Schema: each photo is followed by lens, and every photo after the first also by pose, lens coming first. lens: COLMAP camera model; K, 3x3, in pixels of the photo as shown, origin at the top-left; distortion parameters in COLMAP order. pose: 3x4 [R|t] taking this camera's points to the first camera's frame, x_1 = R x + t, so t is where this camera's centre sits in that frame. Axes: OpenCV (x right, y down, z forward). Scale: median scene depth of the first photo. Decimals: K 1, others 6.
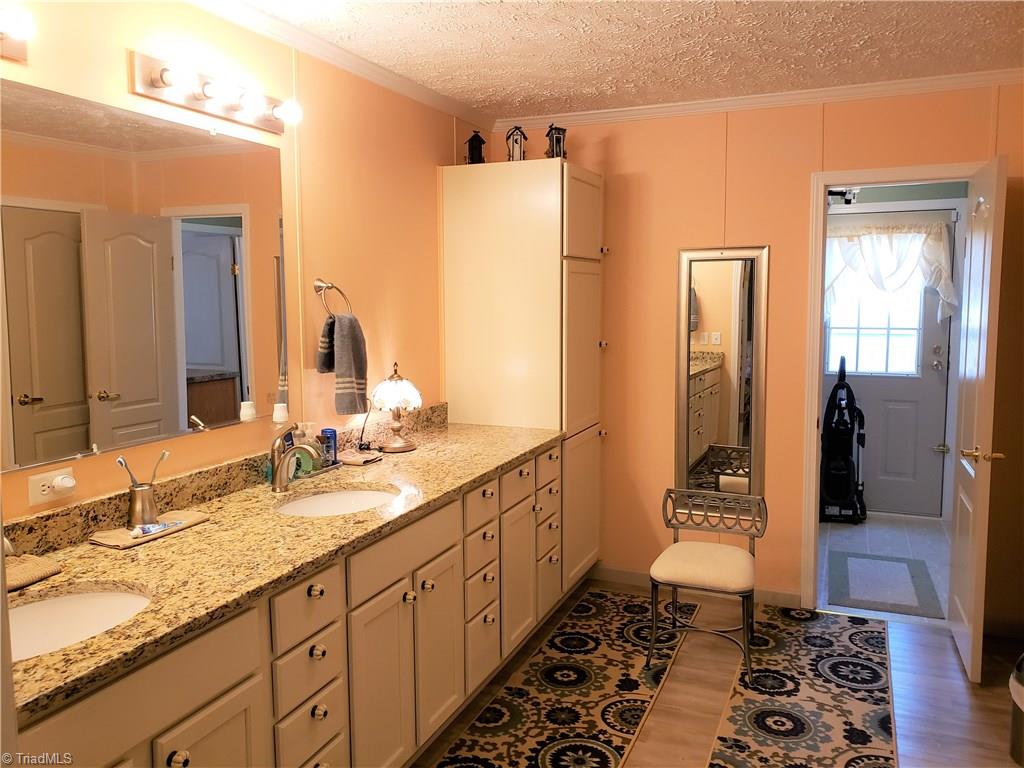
lens RADIAL K [[794.5, 0, 512.3], [0, 794.5, 370.4], [0, 0, 1]] dist [0.002374, -0.001662]
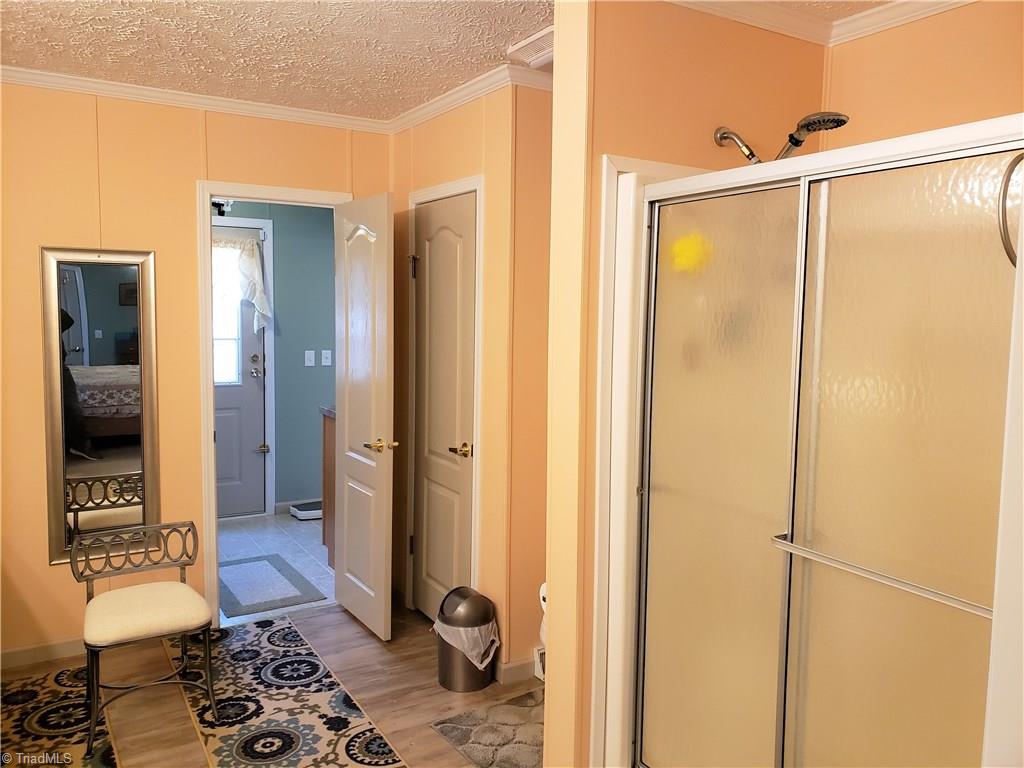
lens RADIAL K [[794.5, 0, 512.3], [0, 794.5, 370.4], [0, 0, 1]] dist [0.002374, -0.001662]
pose [[0.571151, -0.048254, 0.819425, -0.239601], [0.058923, 0.998106, 0.017706, -0.012582], [-0.818727, 0.038170, 0.572913, 0.158283]]
